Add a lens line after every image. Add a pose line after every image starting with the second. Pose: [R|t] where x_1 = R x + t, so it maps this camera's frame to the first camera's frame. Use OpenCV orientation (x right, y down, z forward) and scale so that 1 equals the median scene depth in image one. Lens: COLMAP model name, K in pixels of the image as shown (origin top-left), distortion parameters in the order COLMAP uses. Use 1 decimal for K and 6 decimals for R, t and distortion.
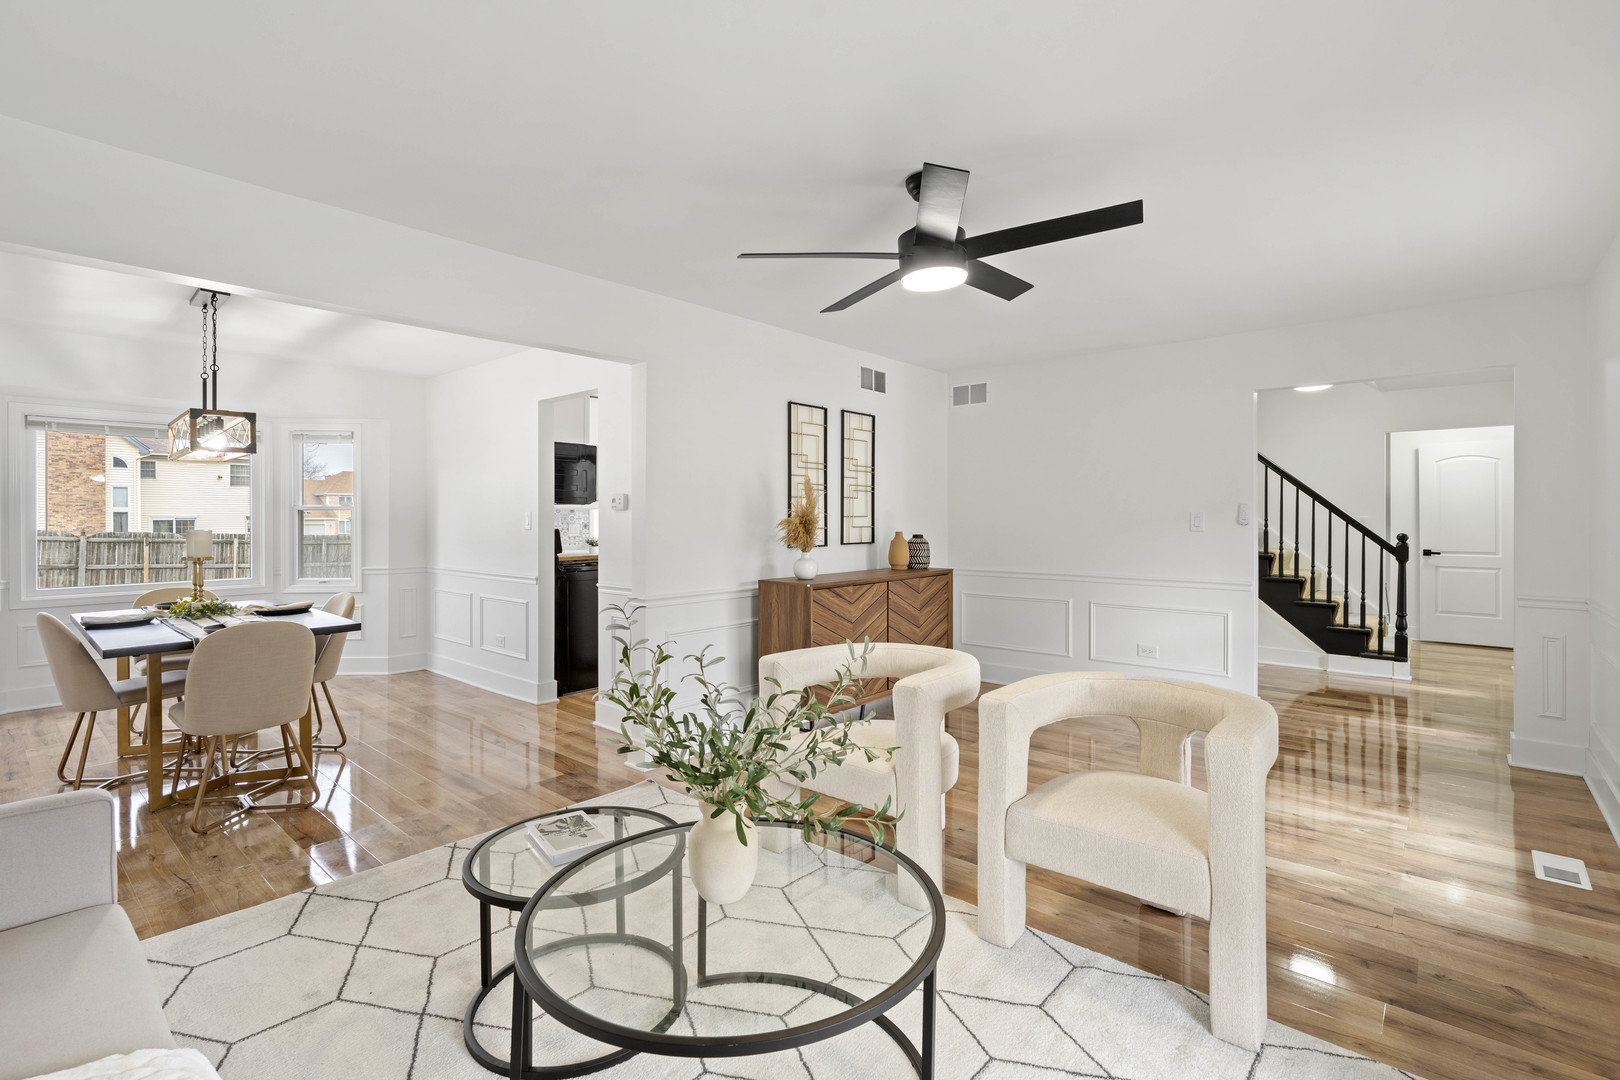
lens RADIAL K [[746.3, 0, 809.9], [0, 746.3, 508.0], [0, 0, 1]] dist [-0.001291, 0.000027]
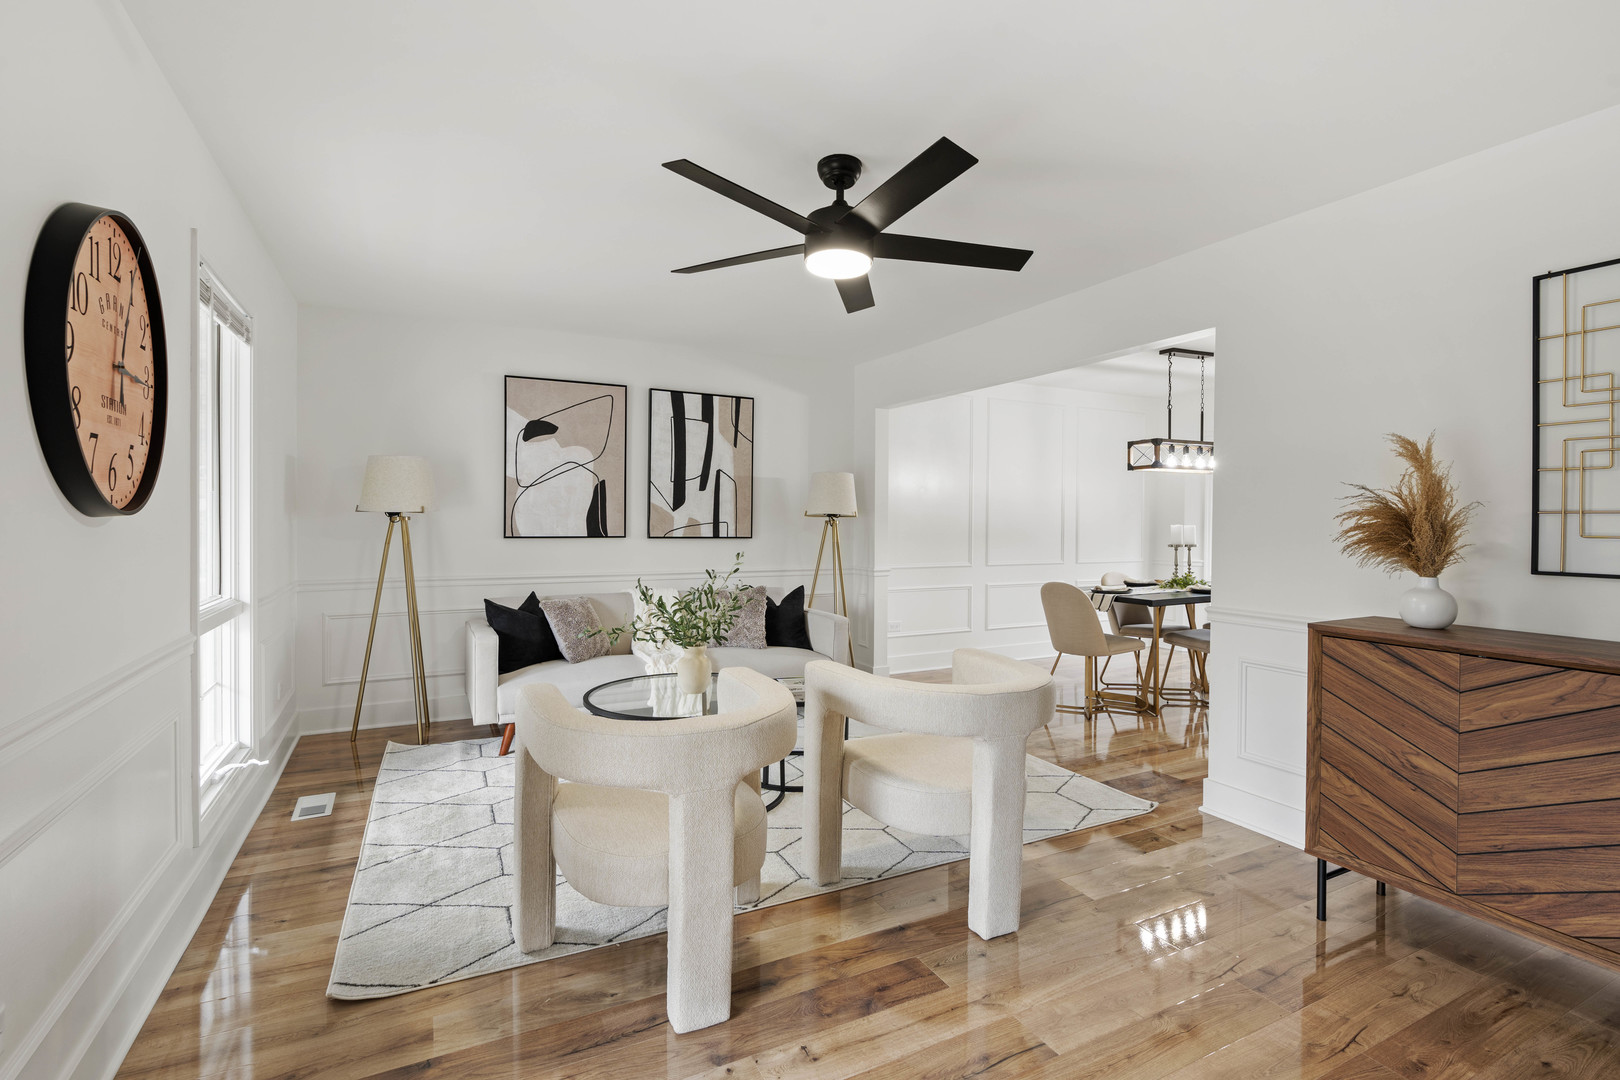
lens RADIAL K [[754.0, 0, 812.8], [0, 754.0, 522.9], [0, 0, 1]] dist [-0.000210, -0.000029]
pose [[-0.369459, -0.000577, -0.929247, 0.681043], [-0.005272, 0.999985, 0.001475, 0.022866], [0.929232, 0.005444, -0.369457, 0.827340]]
